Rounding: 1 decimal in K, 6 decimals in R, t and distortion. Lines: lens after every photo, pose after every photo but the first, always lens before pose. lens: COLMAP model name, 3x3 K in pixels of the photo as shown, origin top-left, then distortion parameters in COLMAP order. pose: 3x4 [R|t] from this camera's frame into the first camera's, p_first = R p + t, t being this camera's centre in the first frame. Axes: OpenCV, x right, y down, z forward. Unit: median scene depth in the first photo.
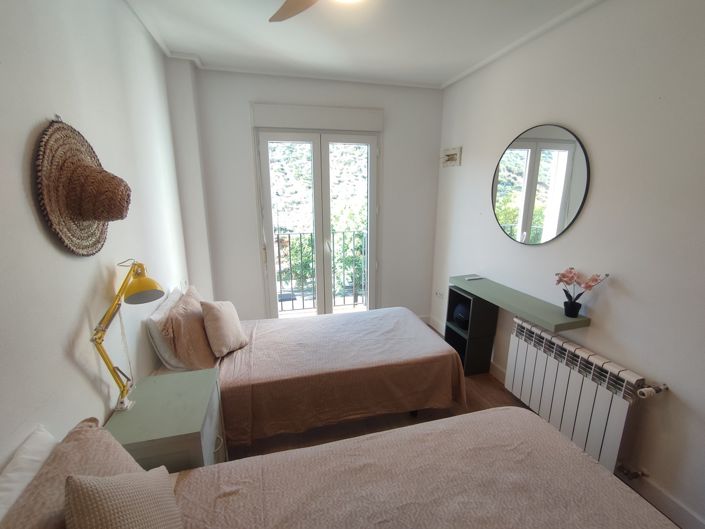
lens RADIAL K [[317.2, 0, 348.6], [0, 317.2, 265.4], [0, 0, 1]] dist [-0.021645, 0.001197]
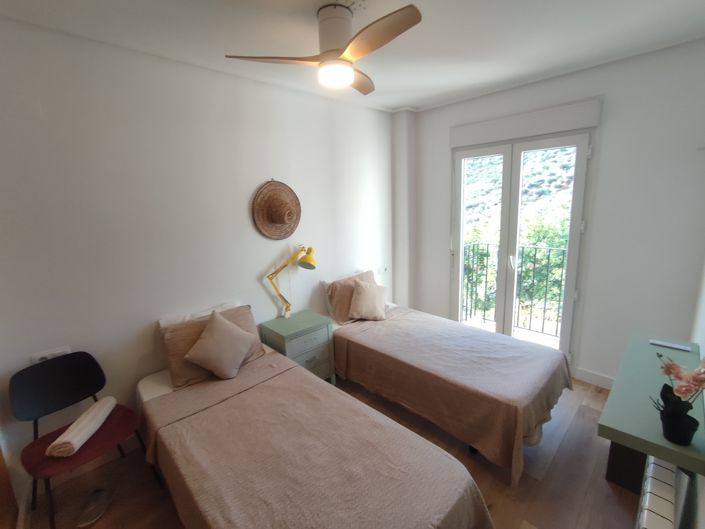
lens RADIAL K [[317.2, 0, 346.7], [0, 317.2, 262.4], [0, 0, 1]] dist [-0.021645, 0.001197]
pose [[0.487154, 0.154912, -0.859467, 0.660035], [-0.170400, 0.982087, 0.080429, -0.066485], [0.856531, 0.107272, 0.504825, 0.154810]]
